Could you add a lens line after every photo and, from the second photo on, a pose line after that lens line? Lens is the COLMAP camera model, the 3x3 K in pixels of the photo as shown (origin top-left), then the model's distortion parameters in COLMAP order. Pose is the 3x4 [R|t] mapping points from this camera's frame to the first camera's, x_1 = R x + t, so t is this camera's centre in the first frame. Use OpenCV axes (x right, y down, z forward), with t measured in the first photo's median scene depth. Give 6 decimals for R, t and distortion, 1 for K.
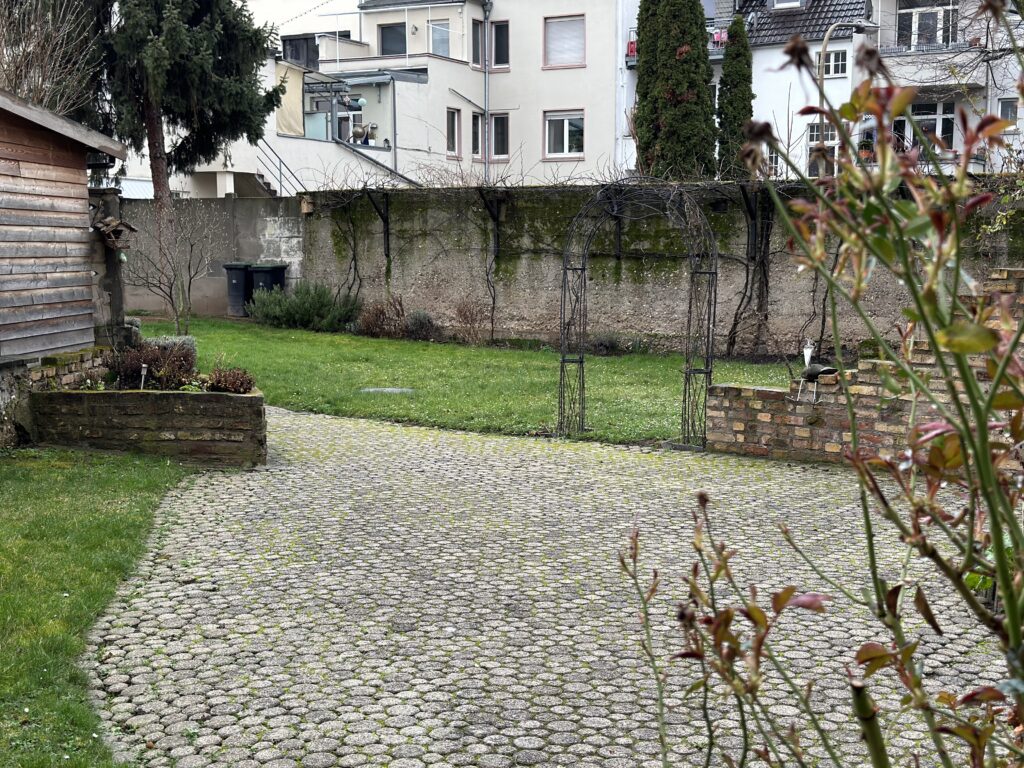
lens RADIAL K [[1426.5, 0, 512.0], [0, 1426.5, 384.0], [0, 0, 1]] dist [0.091403, -0.013888]
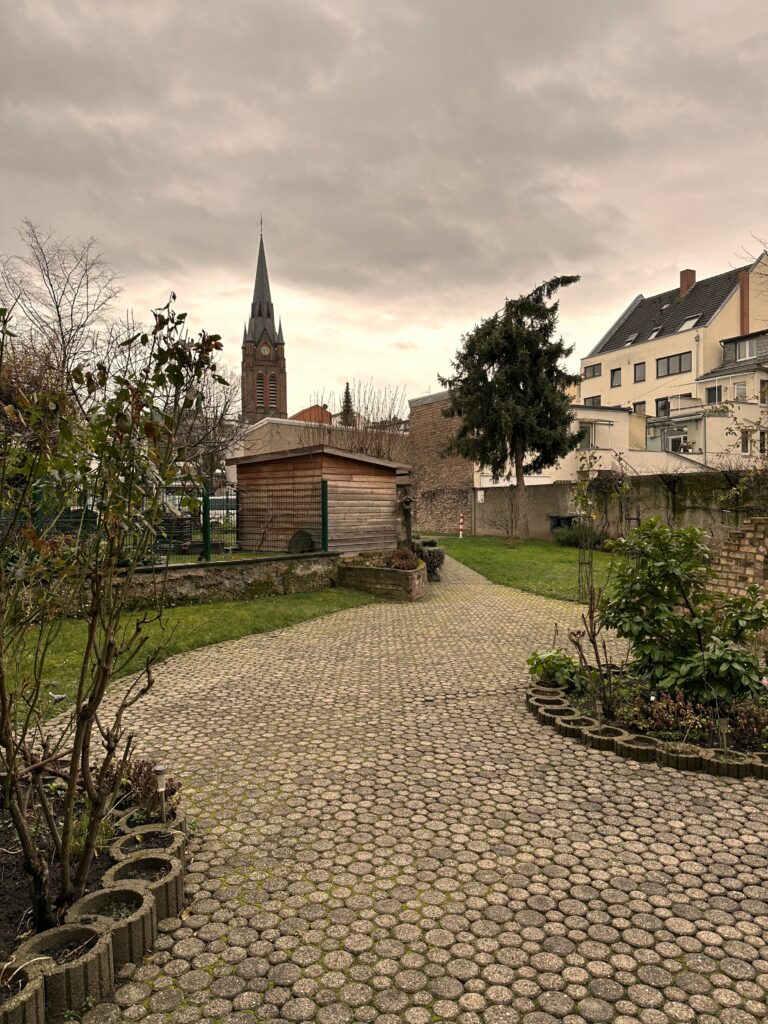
lens RADIAL K [[721.2, 0, 384.0], [0, 721.2, 512.0], [0, 0, 1]] dist [0.004425, 0.000323]
pose [[0.793491, -0.004391, -0.608566, 0.263750], [-0.049501, 0.996195, -0.071731, -0.001187], [0.606565, 0.087042, 0.790255, 0.023837]]
